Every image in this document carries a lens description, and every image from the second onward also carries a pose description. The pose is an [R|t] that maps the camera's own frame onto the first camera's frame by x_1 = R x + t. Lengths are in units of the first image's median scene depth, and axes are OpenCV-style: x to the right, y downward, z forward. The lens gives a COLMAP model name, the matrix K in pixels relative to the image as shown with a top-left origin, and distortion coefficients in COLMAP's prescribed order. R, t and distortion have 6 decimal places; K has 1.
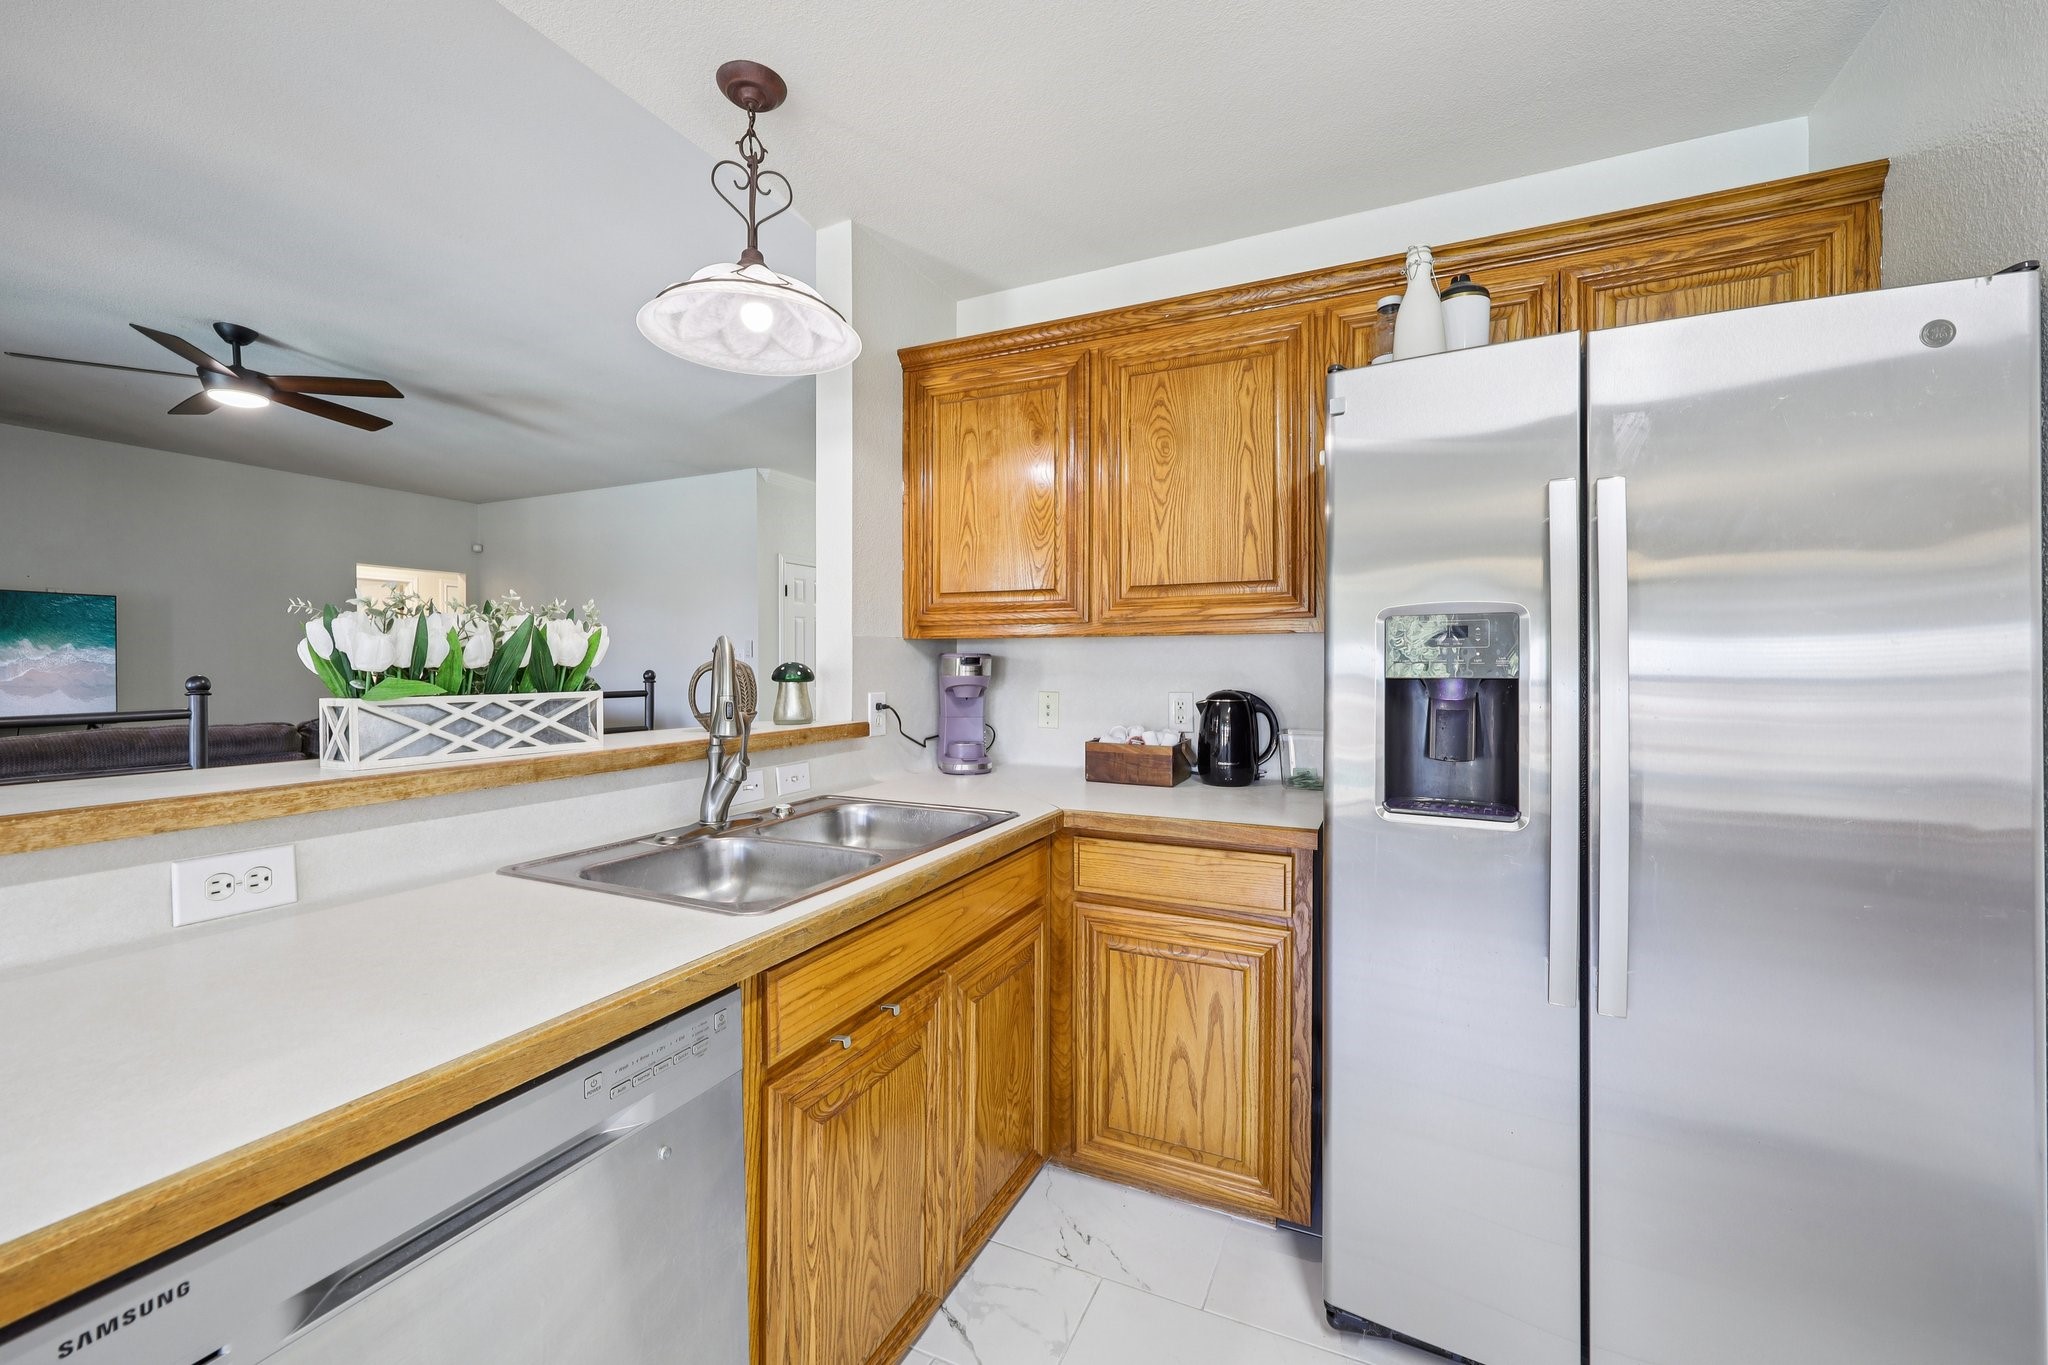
lens RADIAL K [[826.8, 0, 1025.9], [0, 826.8, 670.9], [0, 0, 1]] dist [-0.000280, -0.000006]
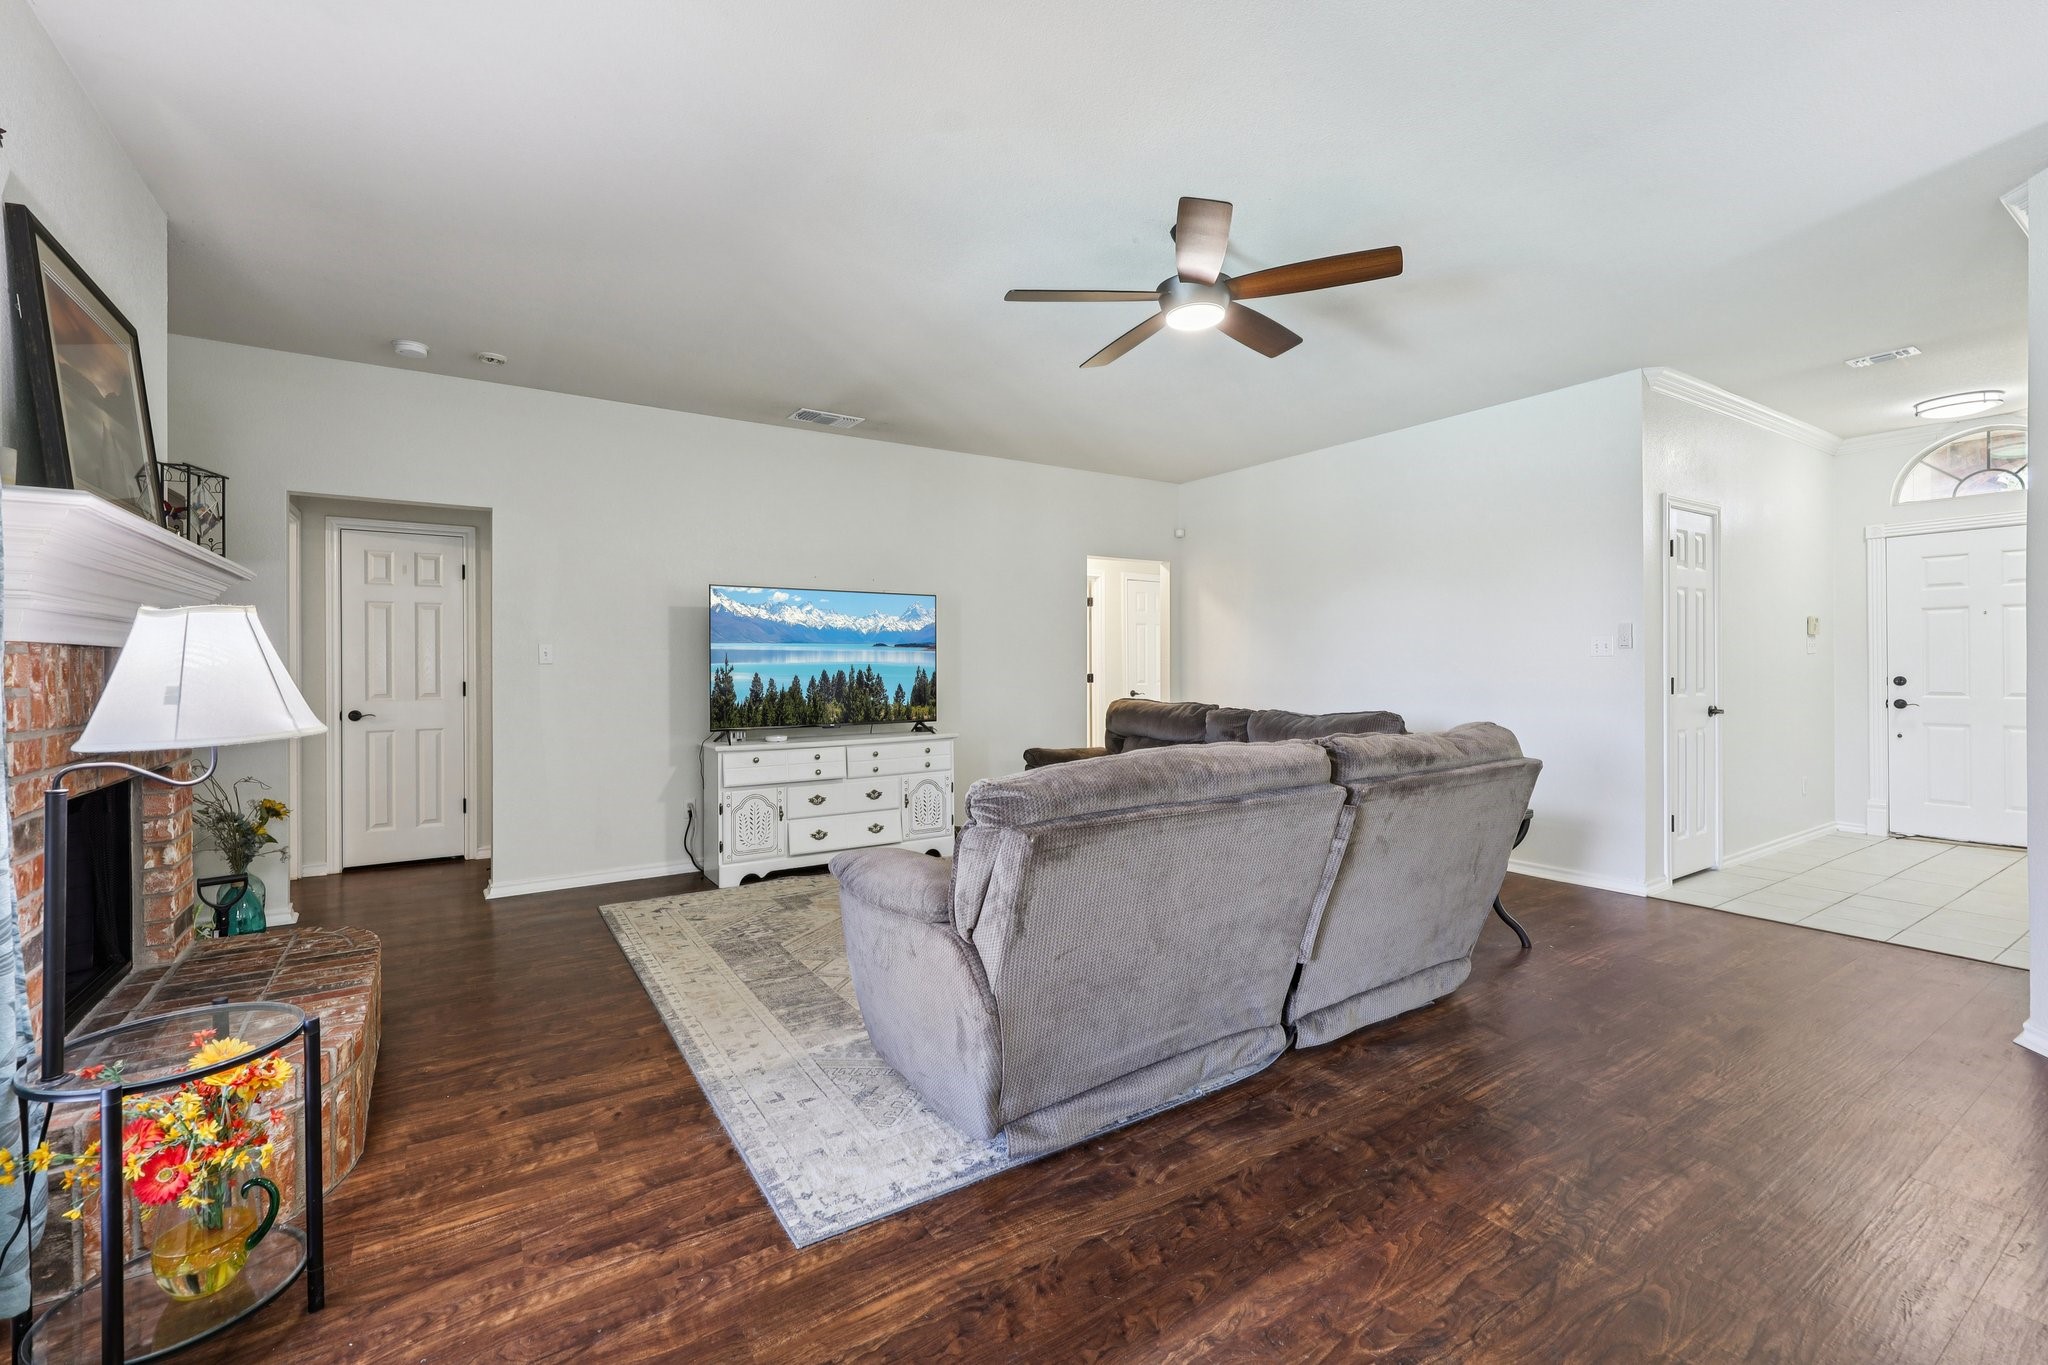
lens RADIAL K [[864.5, 0, 1027.4], [0, 864.5, 666.6], [0, 0, 1]] dist [0.008775, -0.000608]
pose [[0.855698, -0.002460, -0.517469, -1.157633], [0.000158, 0.999990, -0.004492, 0.006065], [0.517475, 0.003762, 0.855690, 0.389019]]
